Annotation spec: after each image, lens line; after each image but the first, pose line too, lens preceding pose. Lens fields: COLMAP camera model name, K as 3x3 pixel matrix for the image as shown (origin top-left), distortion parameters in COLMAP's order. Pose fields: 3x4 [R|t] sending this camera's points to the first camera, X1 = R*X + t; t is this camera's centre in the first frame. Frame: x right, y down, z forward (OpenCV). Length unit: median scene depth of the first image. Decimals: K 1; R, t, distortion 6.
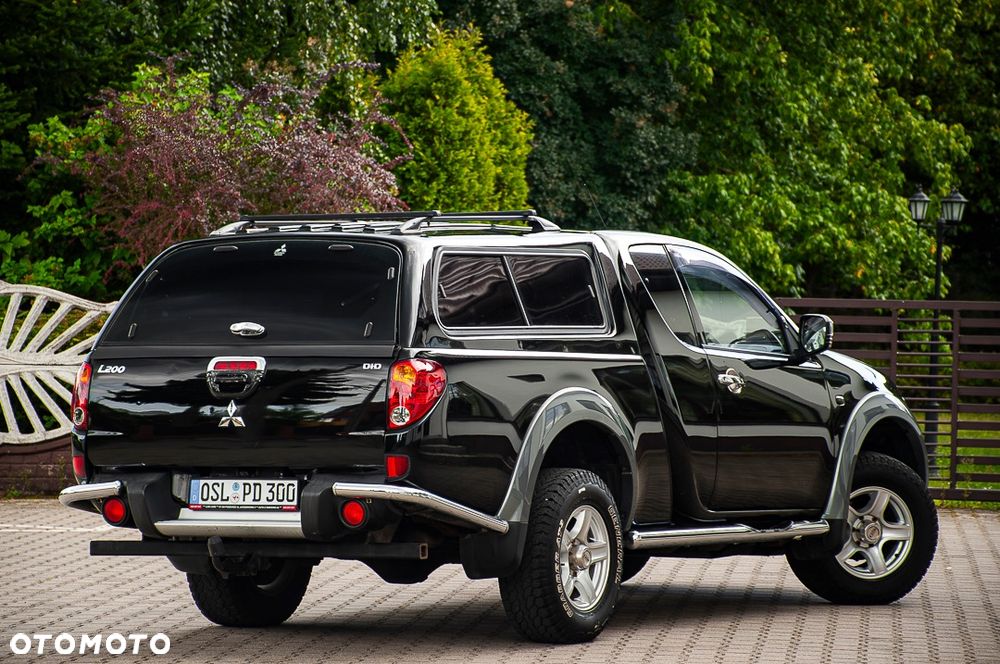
lens RADIAL K [[4289.9, 0, 547.5], [0, 4289.9, 308.4], [0, 0, 1]] dist [1.709855, 2.442547]
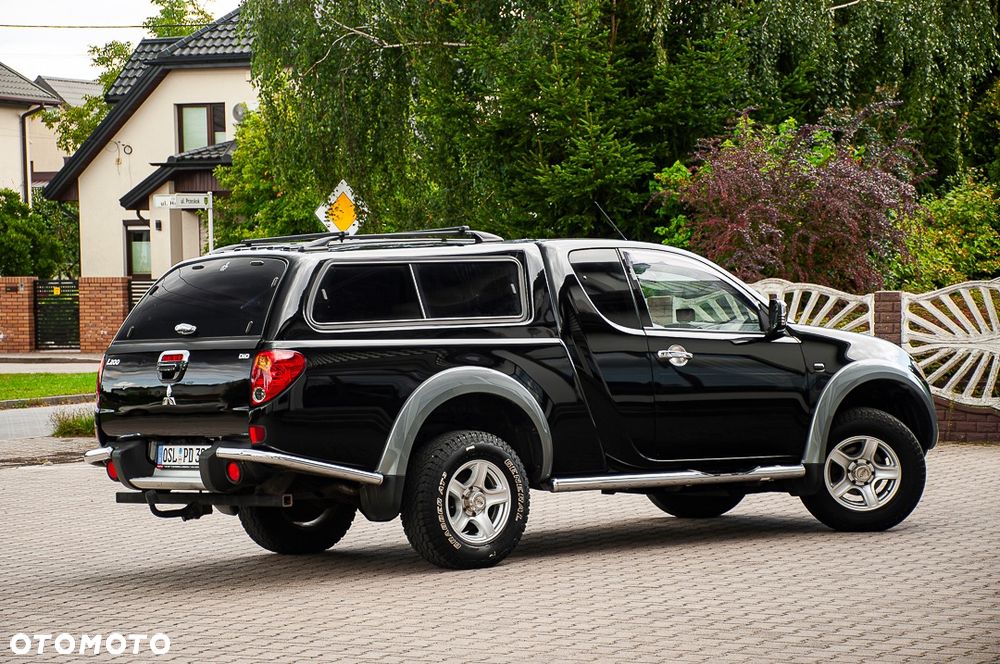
lens RADIAL K [[2978.1, 0, 498.5], [0, 2978.1, 330.1], [0, 0, 1]] dist [1.148076, -8.652299]
pose [[0.925125, -0.030061, -0.378472, 0.349945], [0.035091, 0.999364, 0.006399, 0.002509], [0.378039, -0.019200, 0.925591, 0.198550]]
